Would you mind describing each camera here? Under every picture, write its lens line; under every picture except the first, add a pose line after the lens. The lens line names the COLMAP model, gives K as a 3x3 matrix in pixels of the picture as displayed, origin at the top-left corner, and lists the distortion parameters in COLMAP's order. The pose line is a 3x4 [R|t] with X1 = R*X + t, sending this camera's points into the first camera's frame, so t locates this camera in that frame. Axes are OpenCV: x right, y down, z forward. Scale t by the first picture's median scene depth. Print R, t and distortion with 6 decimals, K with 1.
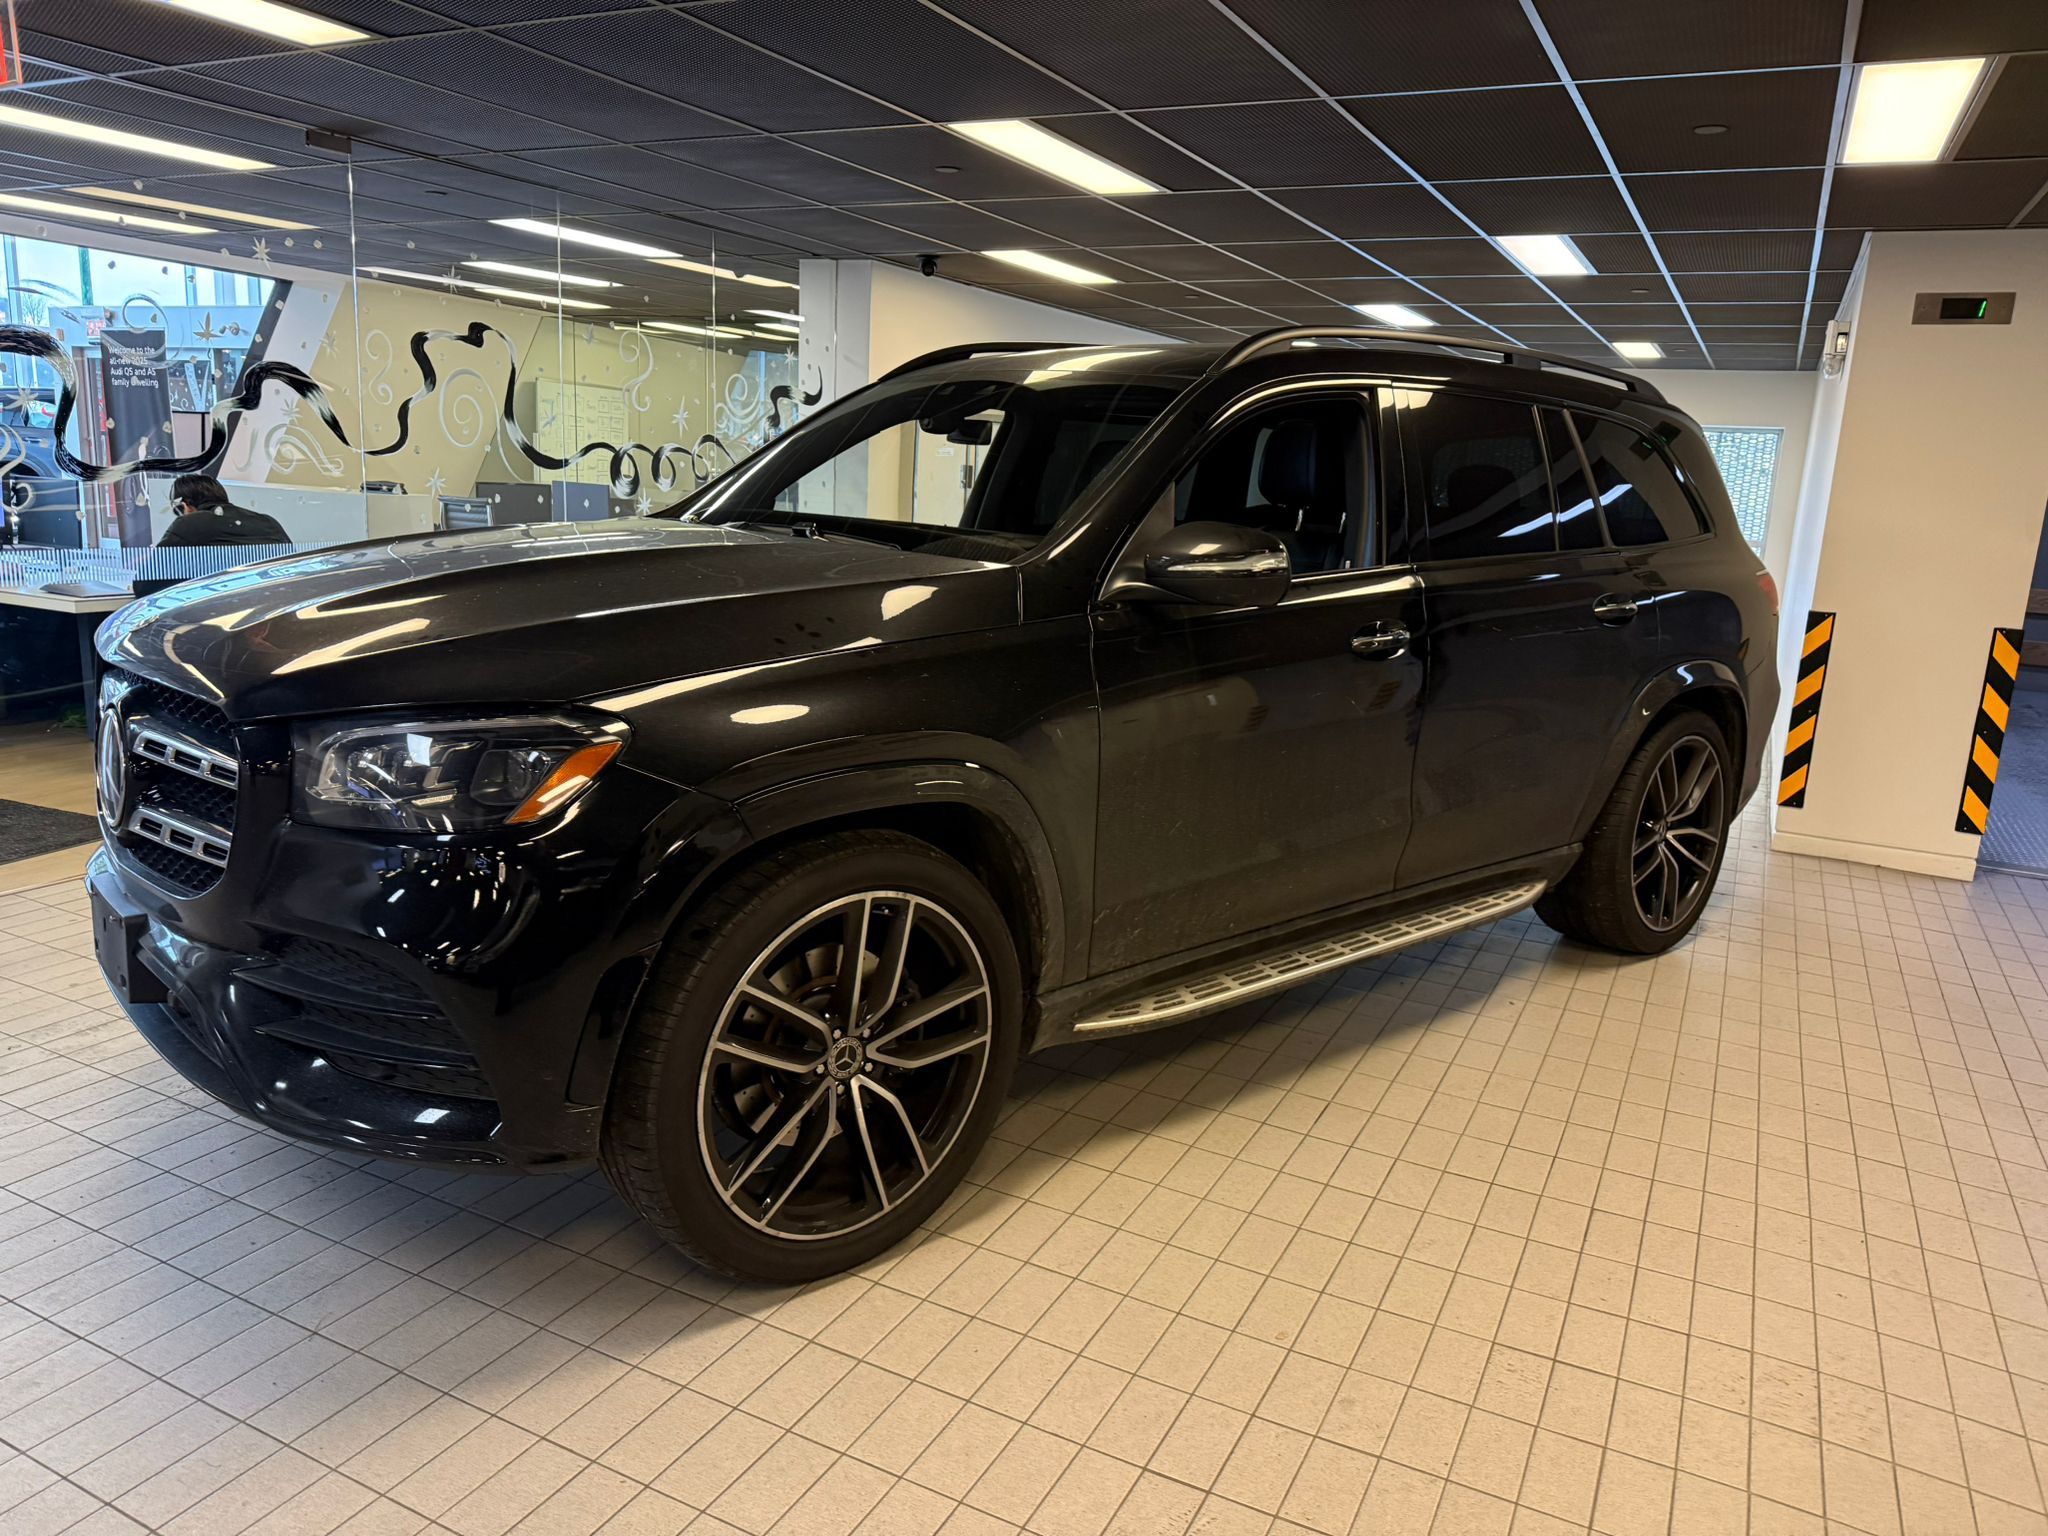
lens RADIAL K [[1432.5, 0, 1024.0], [0, 1432.5, 768.0], [0, 0, 1]] dist [0.035188, -0.056595]
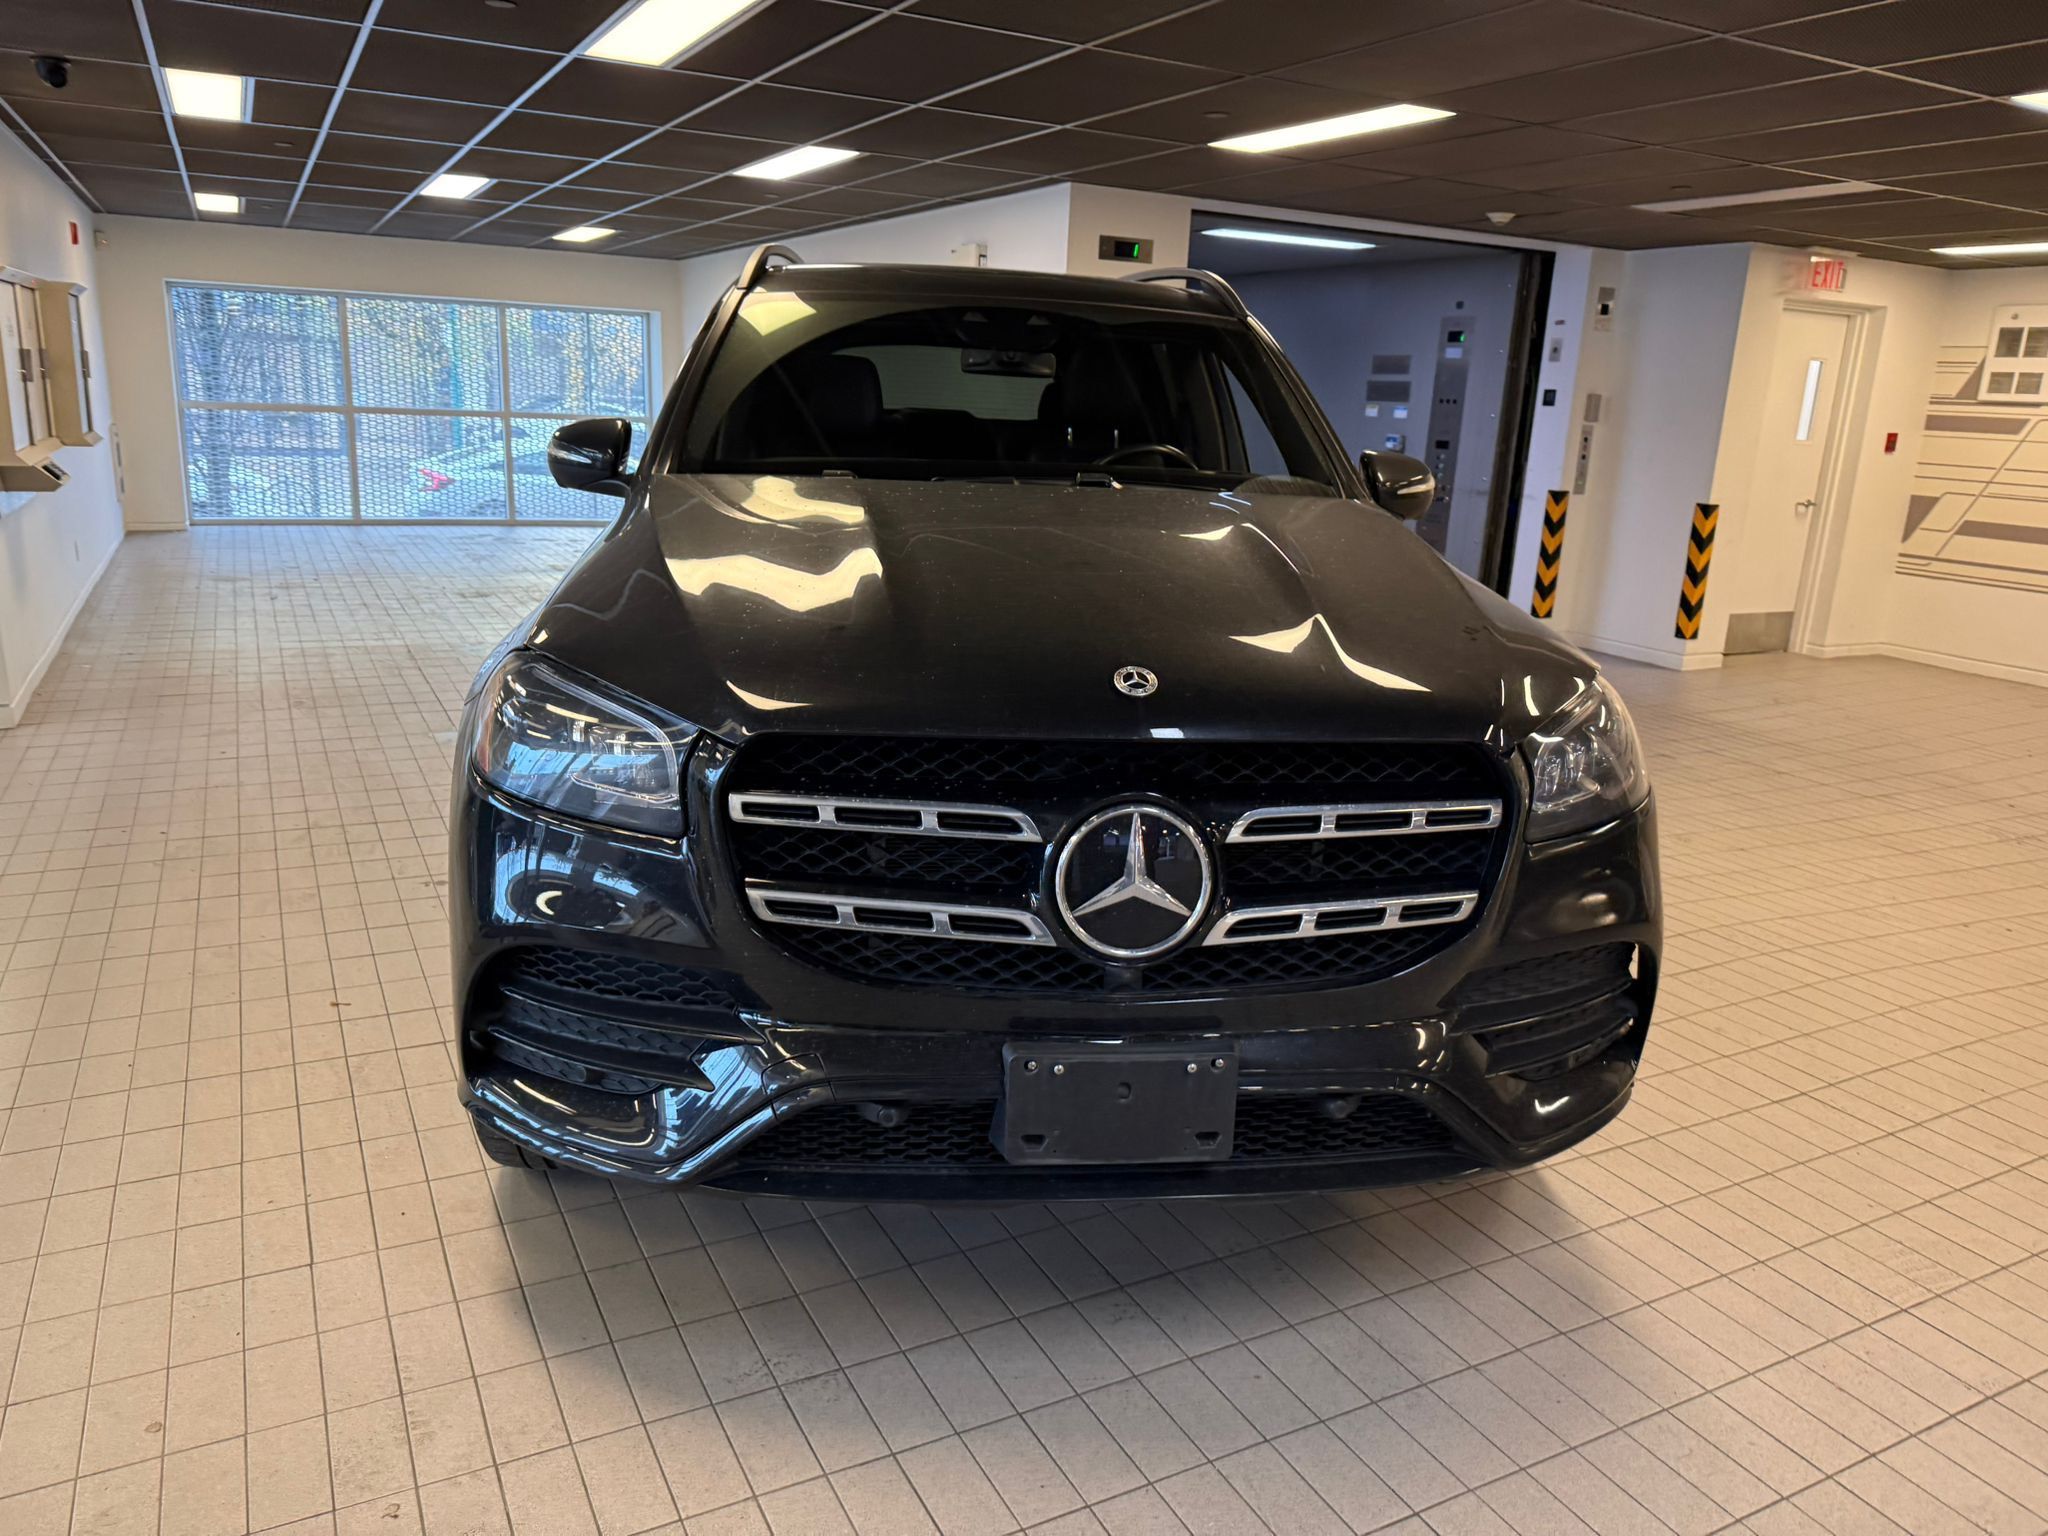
lens RADIAL K [[1452.8, 0, 1024.0], [0, 1452.8, 768.0], [0, 0, 1]] dist [-0.000235, -0.003543]
pose [[0.574306, -0.226903, 0.786567, -0.944331], [0.155171, 0.973575, 0.167553, -0.145296], [-0.803800, 0.025826, 0.594339, 0.462095]]
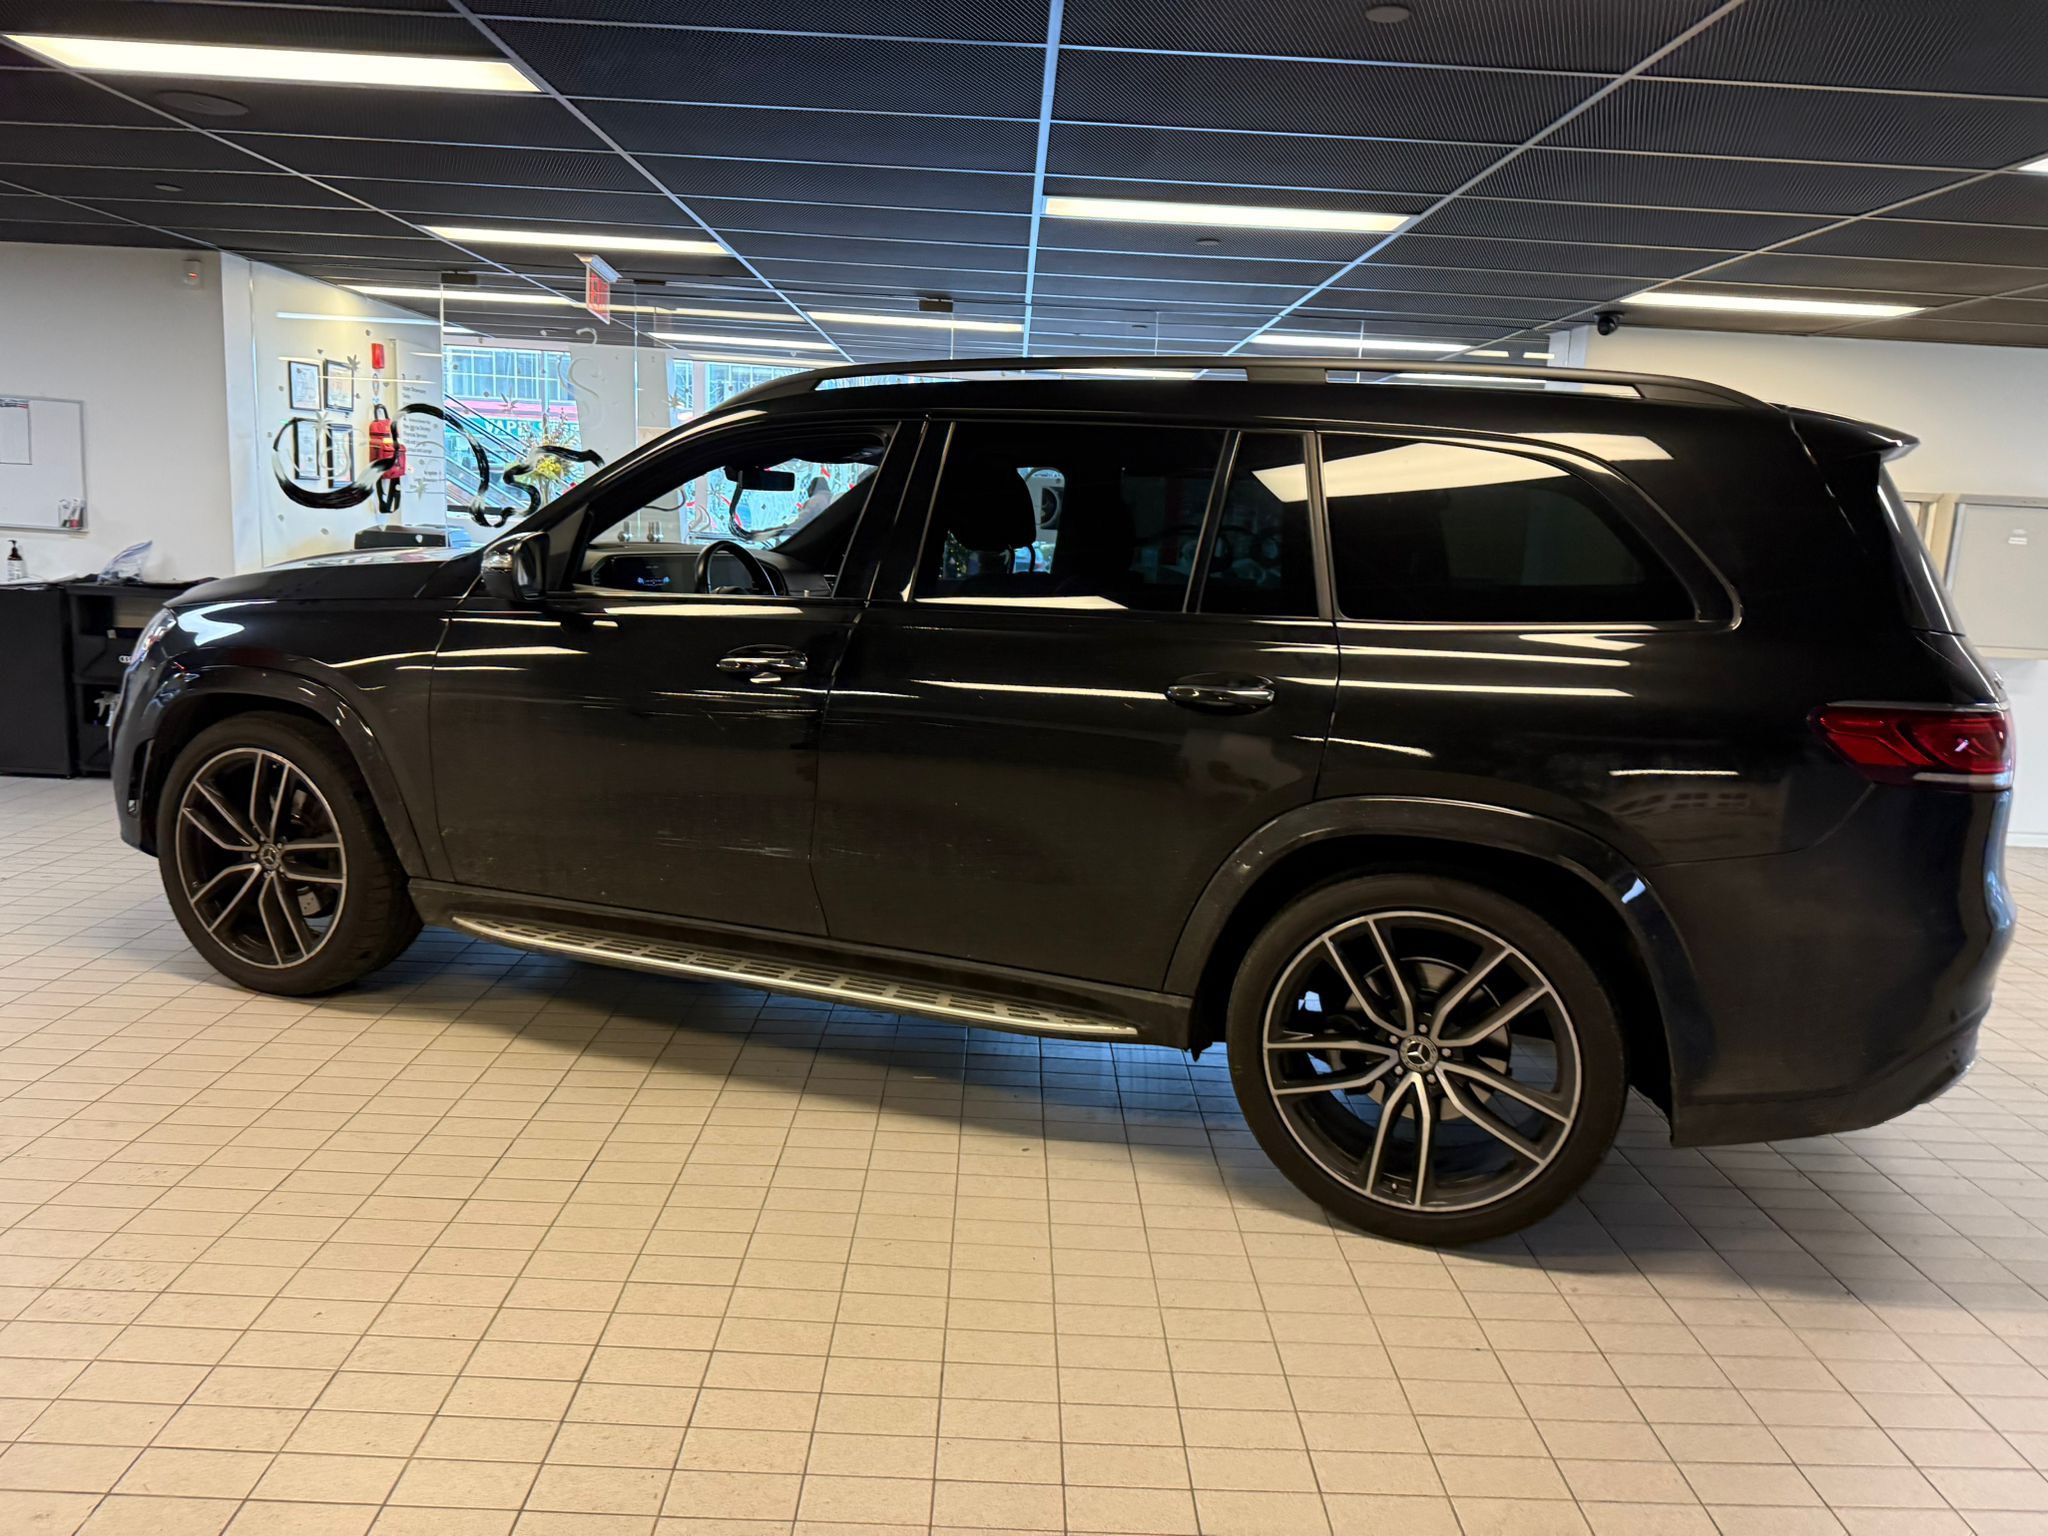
lens RADIAL K [[1485.1, 0, 1023.4], [0, 1485.1, 822.4], [0, 0, 1]] dist [-0.001949, -0.006574]
pose [[0.464974, 0.159919, -0.870761, 1.277360], [-0.211517, 0.975134, 0.066141, -0.089489], [0.859686, 0.153427, 0.487238, 0.698182]]
